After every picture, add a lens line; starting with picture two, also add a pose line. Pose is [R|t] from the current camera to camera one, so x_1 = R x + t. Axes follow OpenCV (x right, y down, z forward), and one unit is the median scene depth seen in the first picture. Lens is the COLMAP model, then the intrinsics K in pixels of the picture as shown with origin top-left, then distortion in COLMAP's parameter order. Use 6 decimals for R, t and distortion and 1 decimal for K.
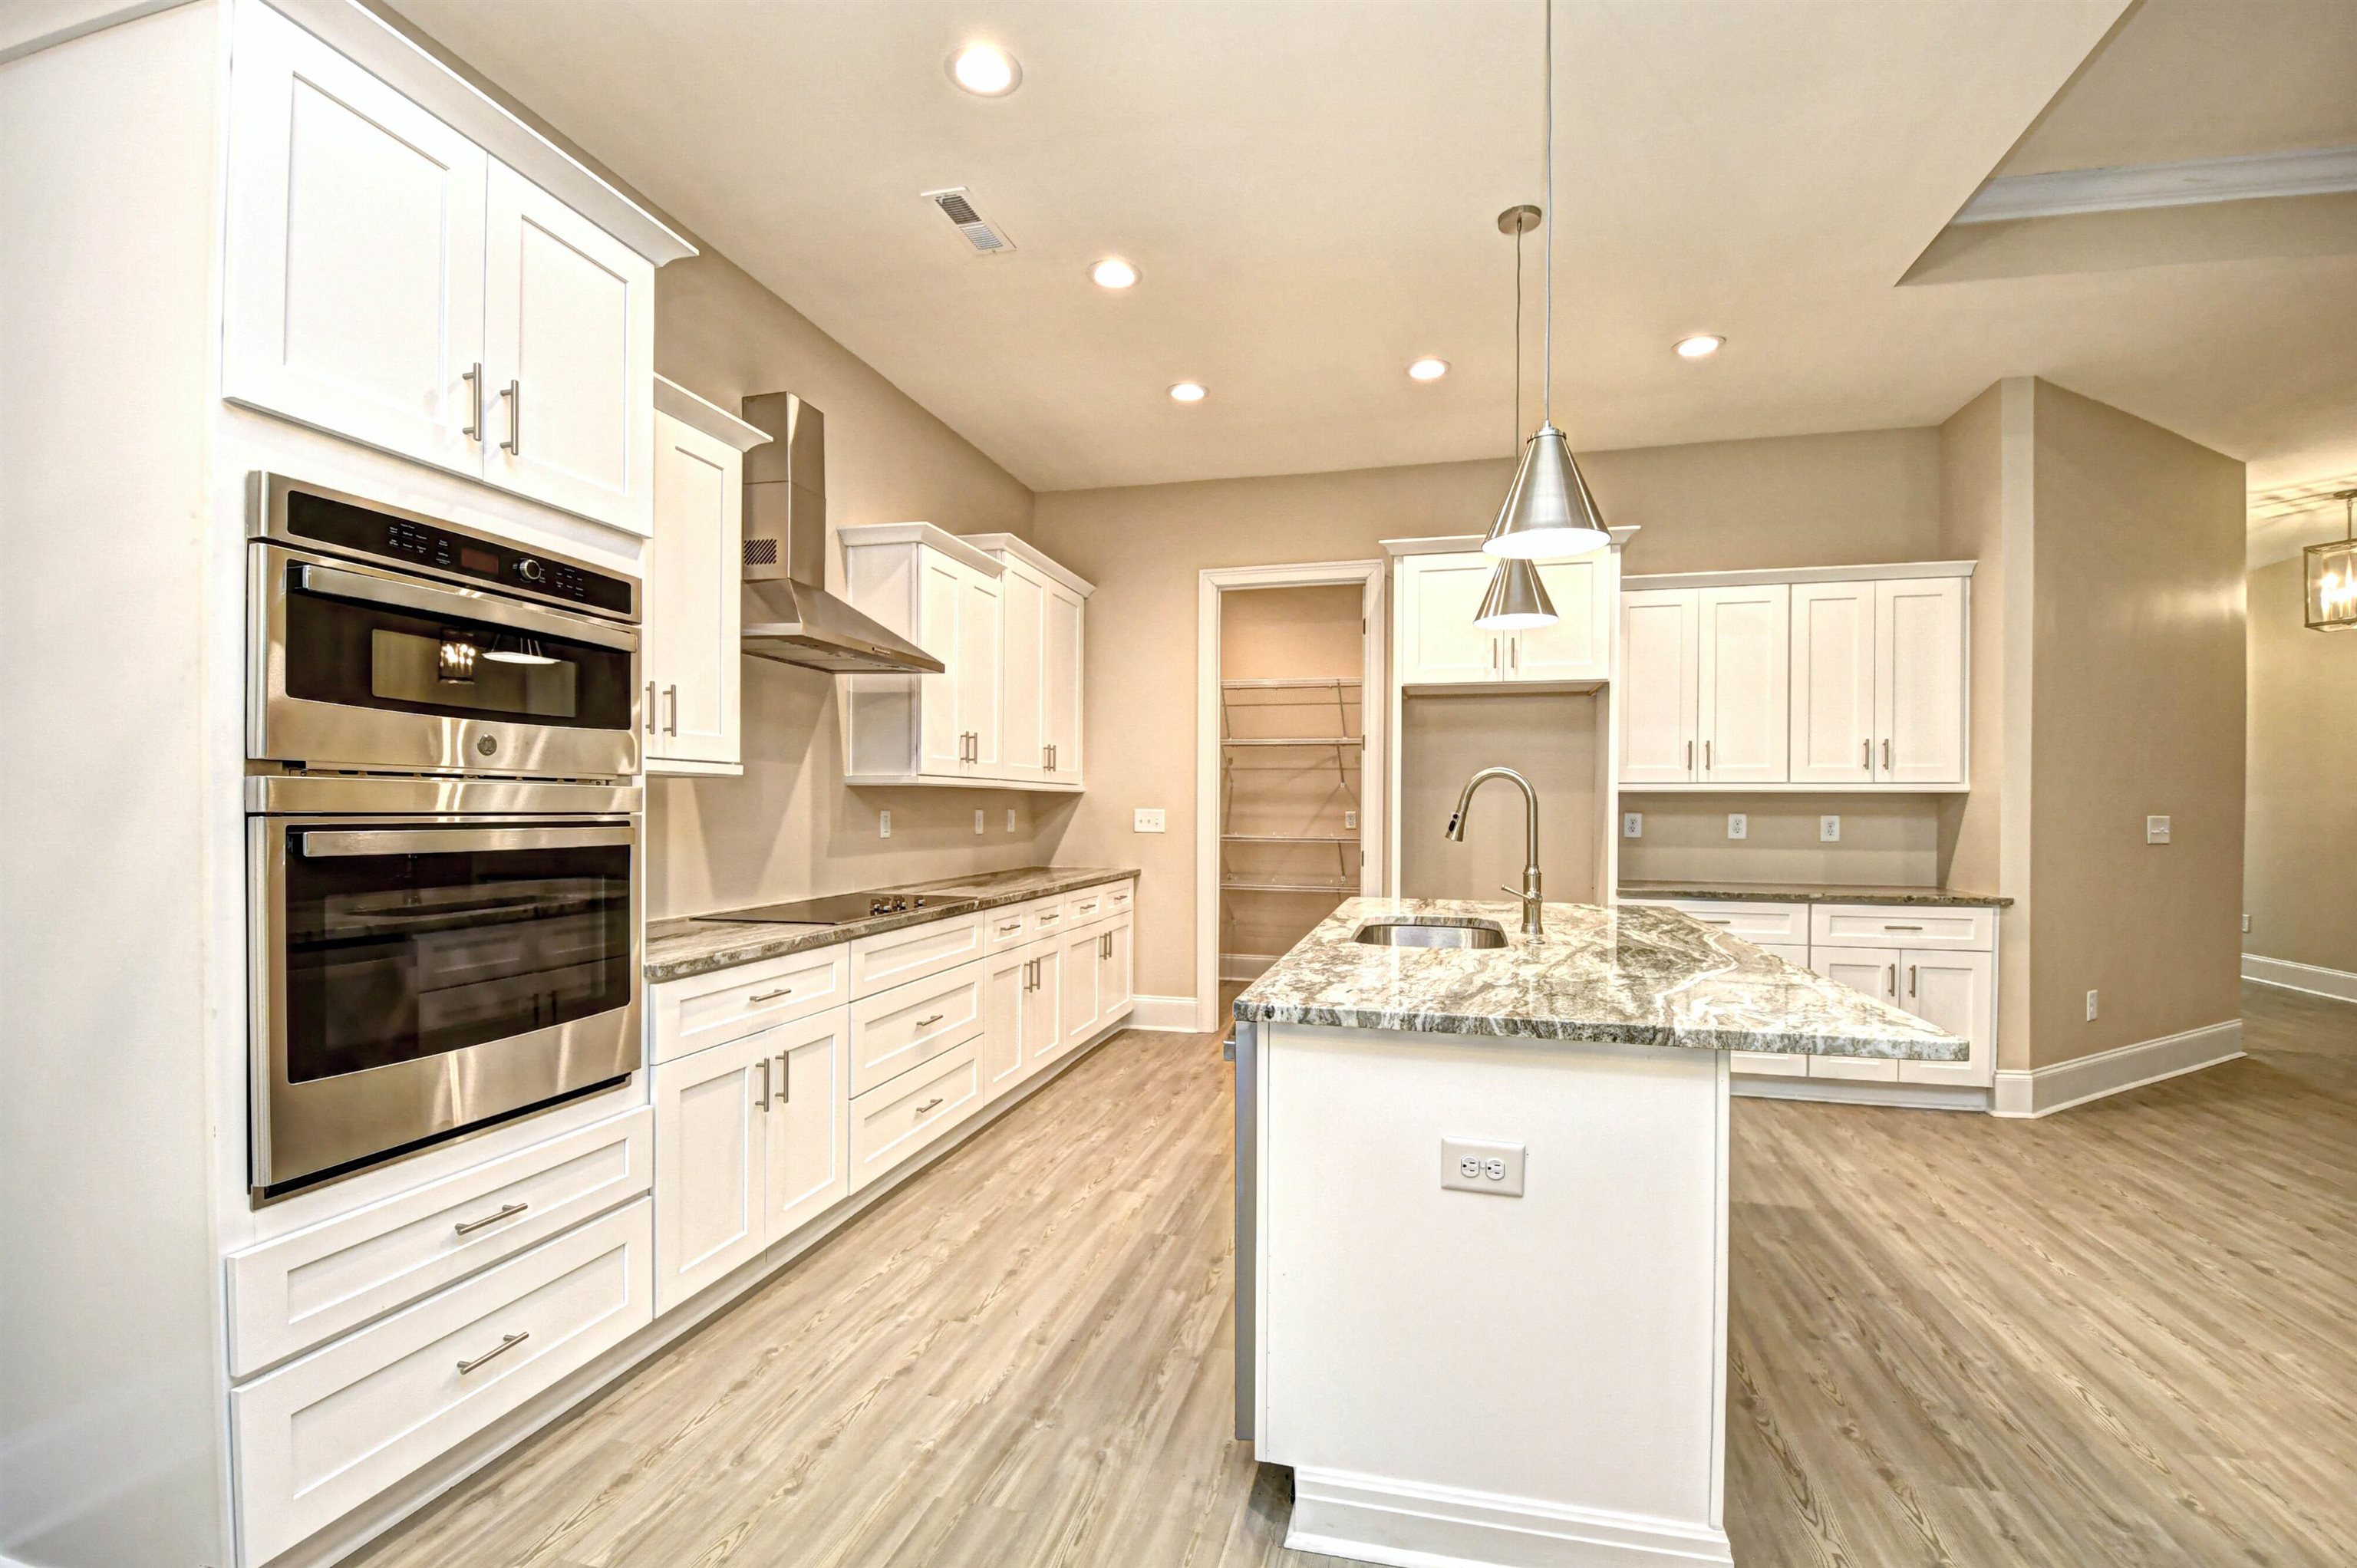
lens RADIAL K [[1045.8, 0, 1197.8], [0, 1045.8, 816.7], [0, 0, 1]] dist [0.003868, -0.012942]
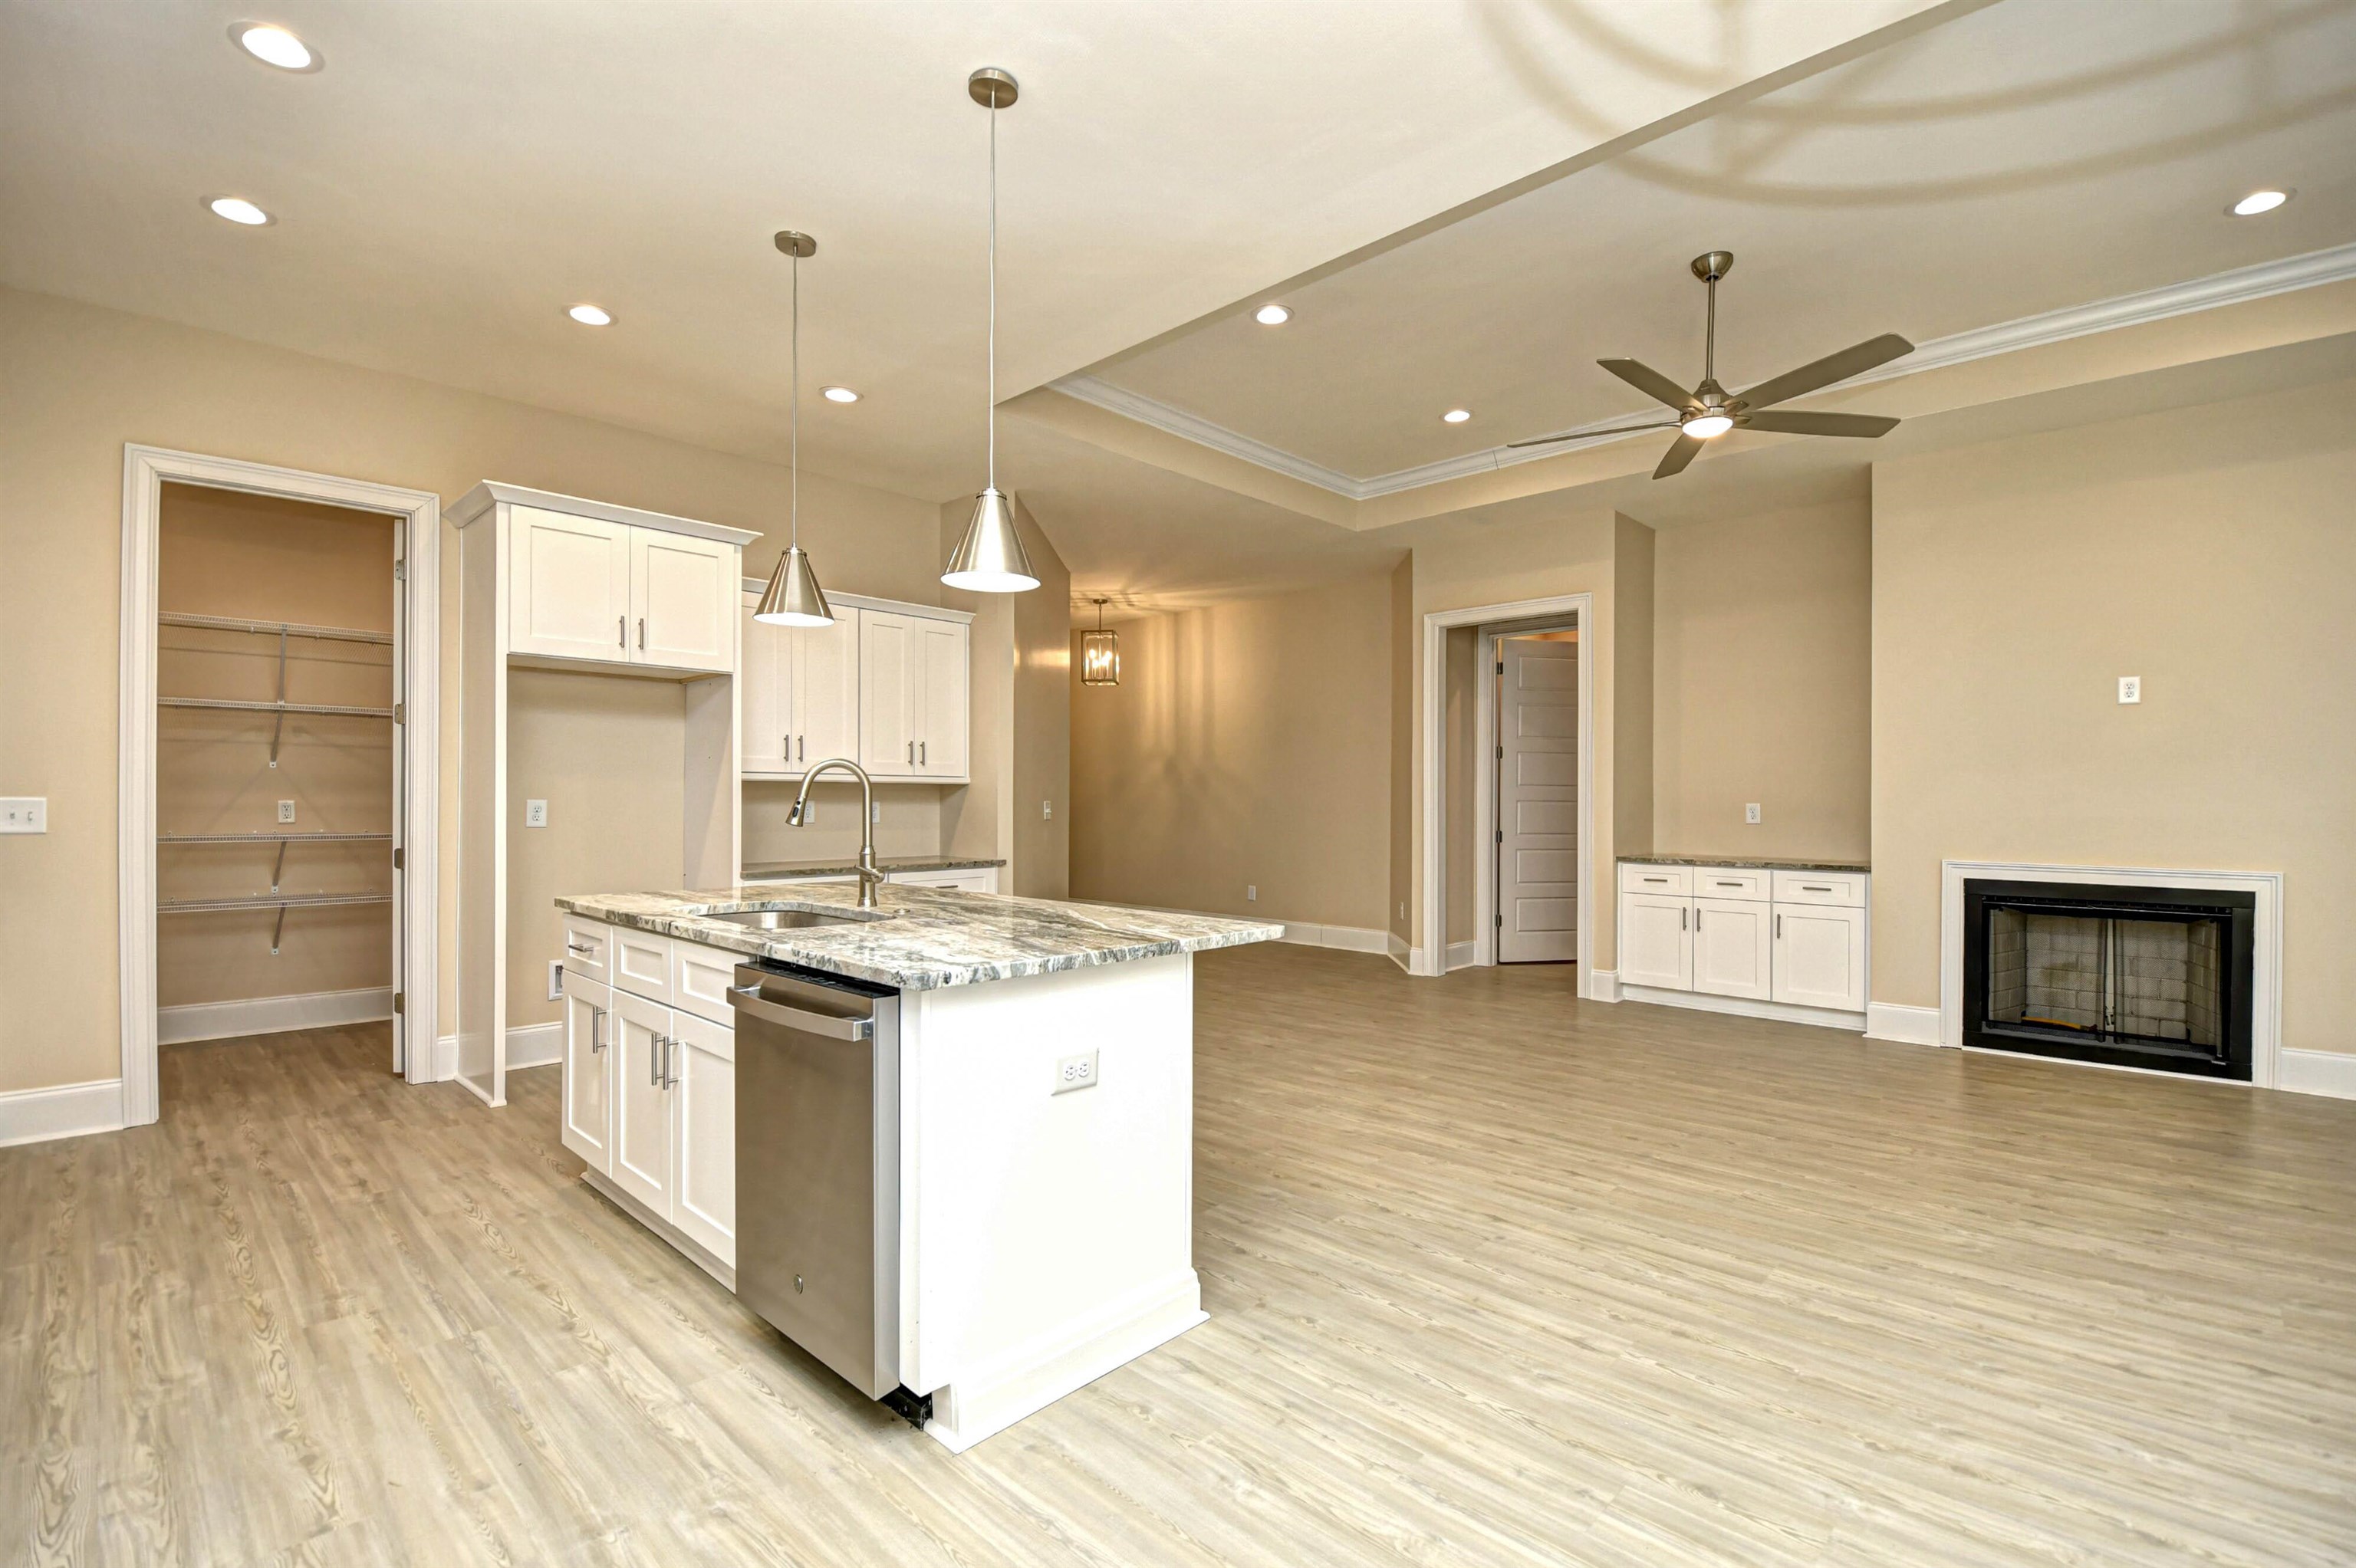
lens RADIAL K [[1045.3, 0, 1193.6], [0, 1045.3, 794.9], [0, 0, 1]] dist [0.003868, -0.012942]
pose [[0.491669, -0.000079, 0.870782, -0.337009], [0.007993, 0.999958, -0.004422, -0.000607], [-0.870745, 0.009135, 0.491650, 0.097371]]
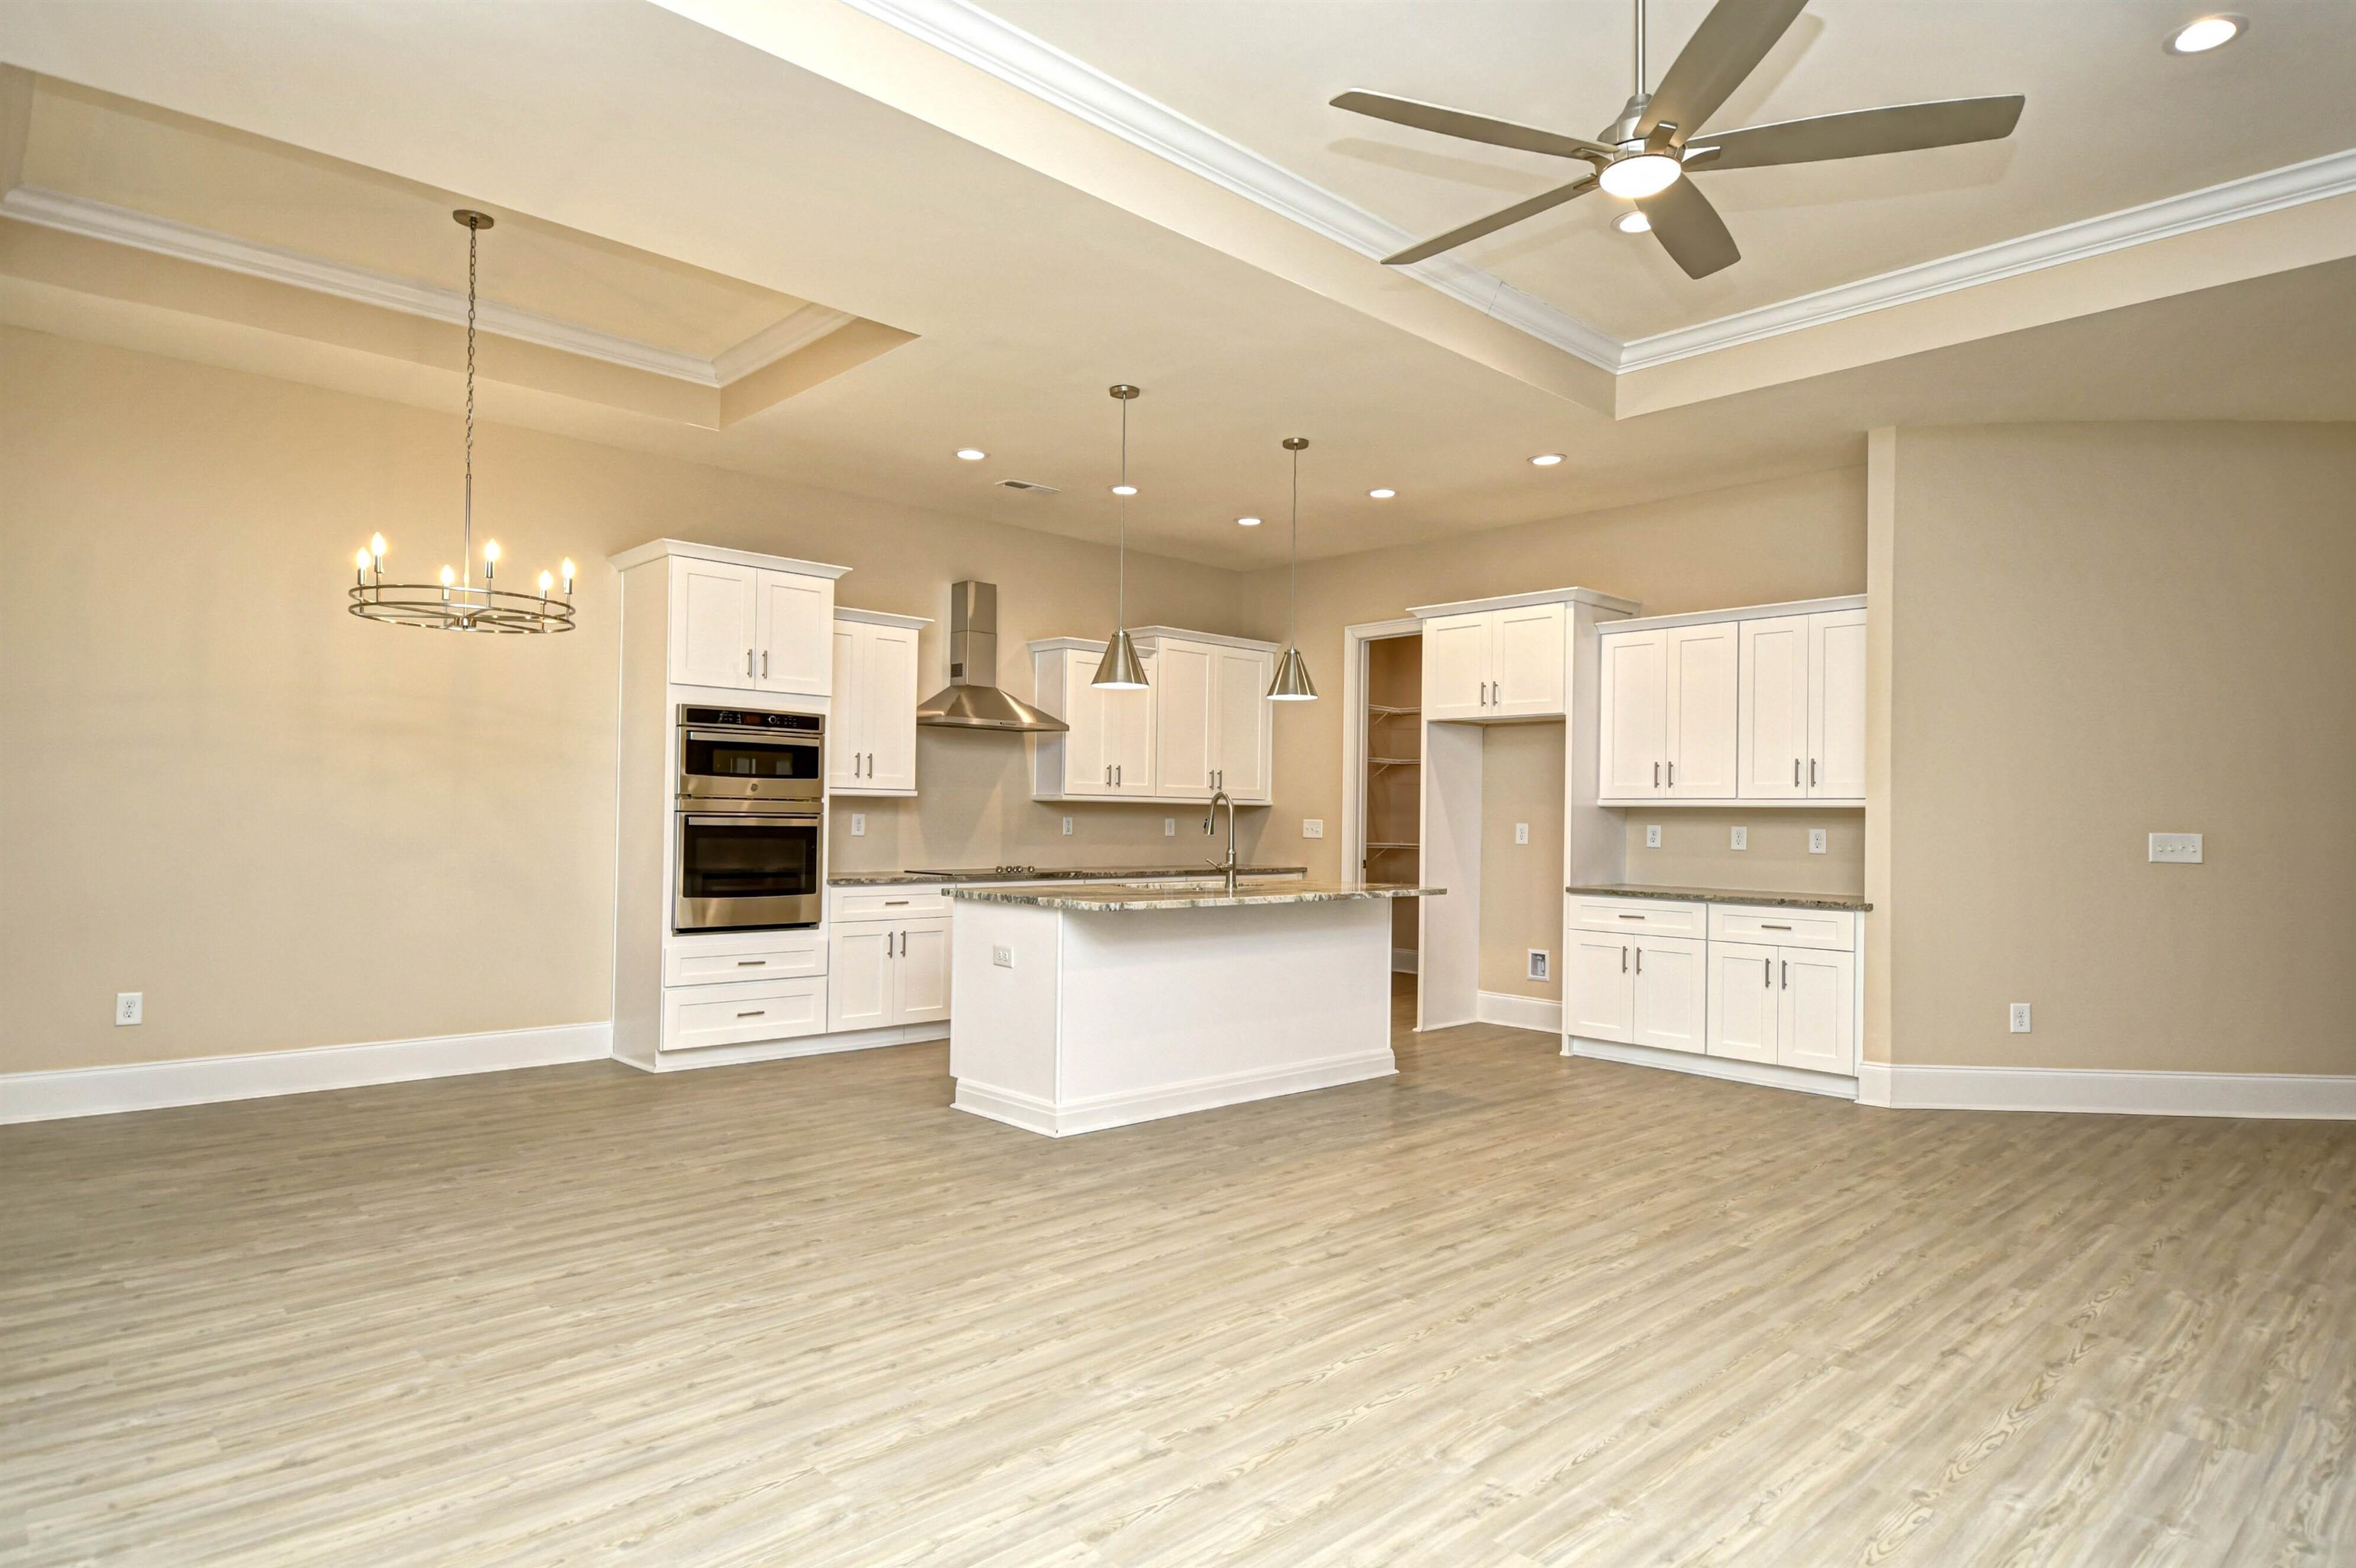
lens RADIAL K [[1320.7, 0, 1179.8], [0, 1320.7, 809.9], [0, 0, 1]] dist [0.011470, -0.013111]
pose [[0.839749, 0.003958, -0.542960, 0.990415], [-0.015148, 0.999755, -0.016141, 0.014108], [0.542763, 0.021779, 0.839603, -0.602028]]
